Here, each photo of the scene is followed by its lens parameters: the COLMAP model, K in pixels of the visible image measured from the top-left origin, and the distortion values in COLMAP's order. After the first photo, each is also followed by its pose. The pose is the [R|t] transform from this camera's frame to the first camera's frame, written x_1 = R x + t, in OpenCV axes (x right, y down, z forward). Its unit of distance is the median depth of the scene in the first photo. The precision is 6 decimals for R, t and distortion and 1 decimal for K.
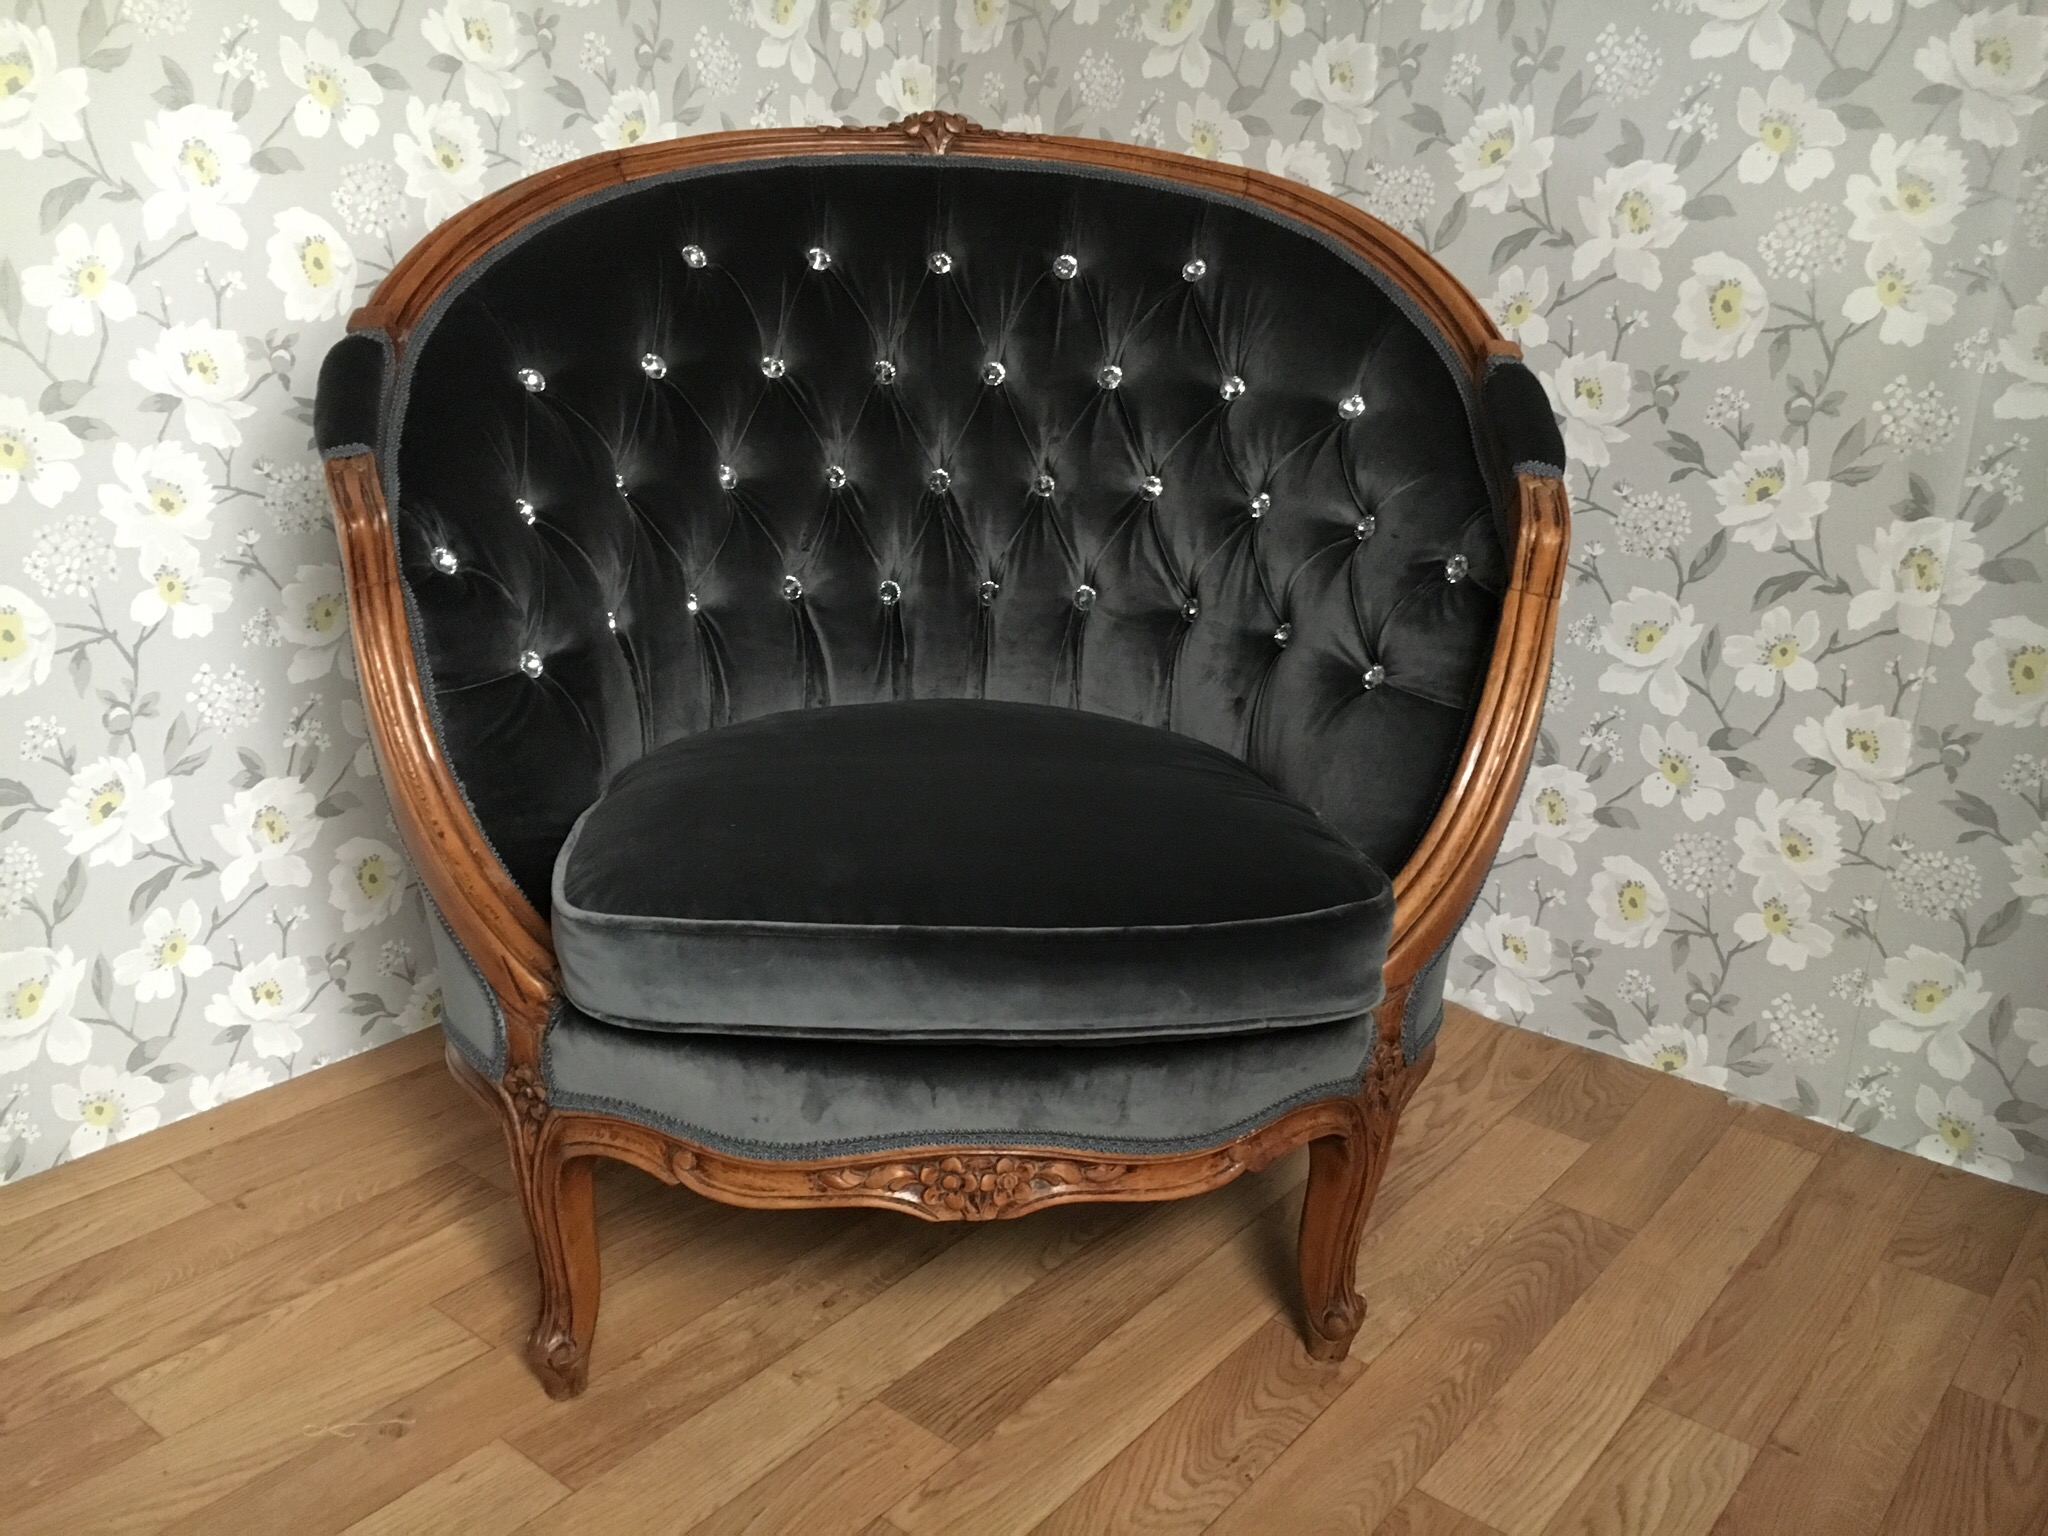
lens RADIAL K [[1723.8, 0, 1003.9], [0, 1723.8, 766.4], [0, 0, 1]] dist [0.085782, -0.112933]
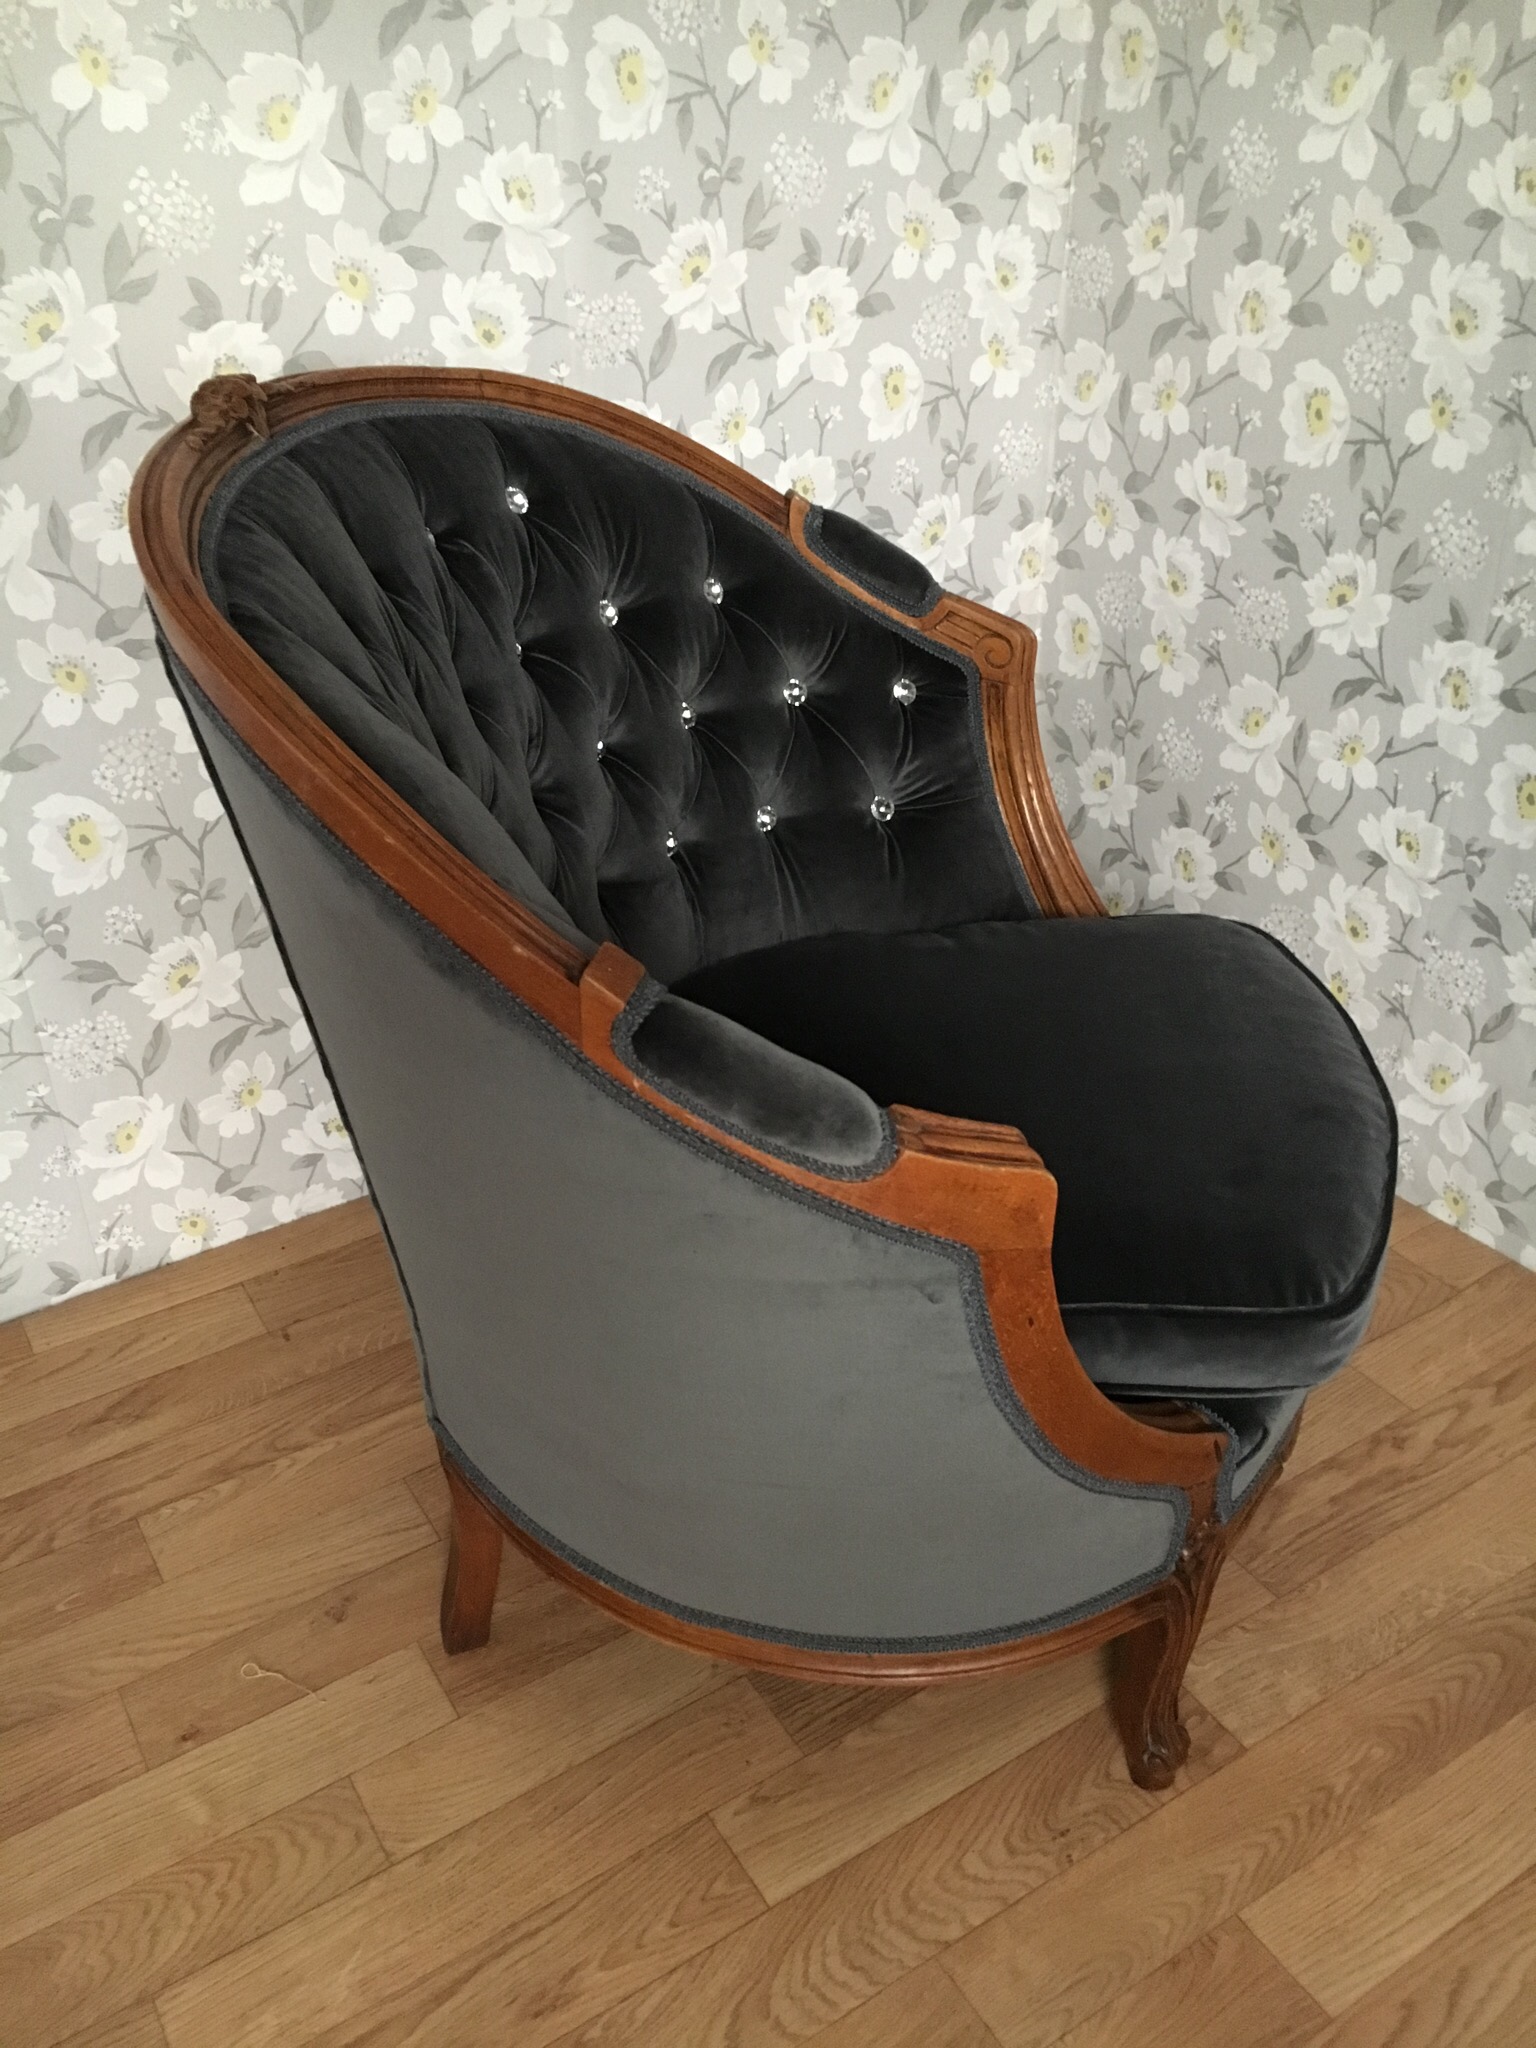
lens RADIAL K [[1723.8, 0, 753.9], [0, 1723.8, 1014.0], [0, 0, 1]] dist [0.085782, -0.112933]
pose [[0.945993, 0.117204, -0.302260, 0.166529], [-0.048953, 0.973313, 0.224201, -0.216996], [0.320471, -0.197296, 0.926484, 0.082448]]
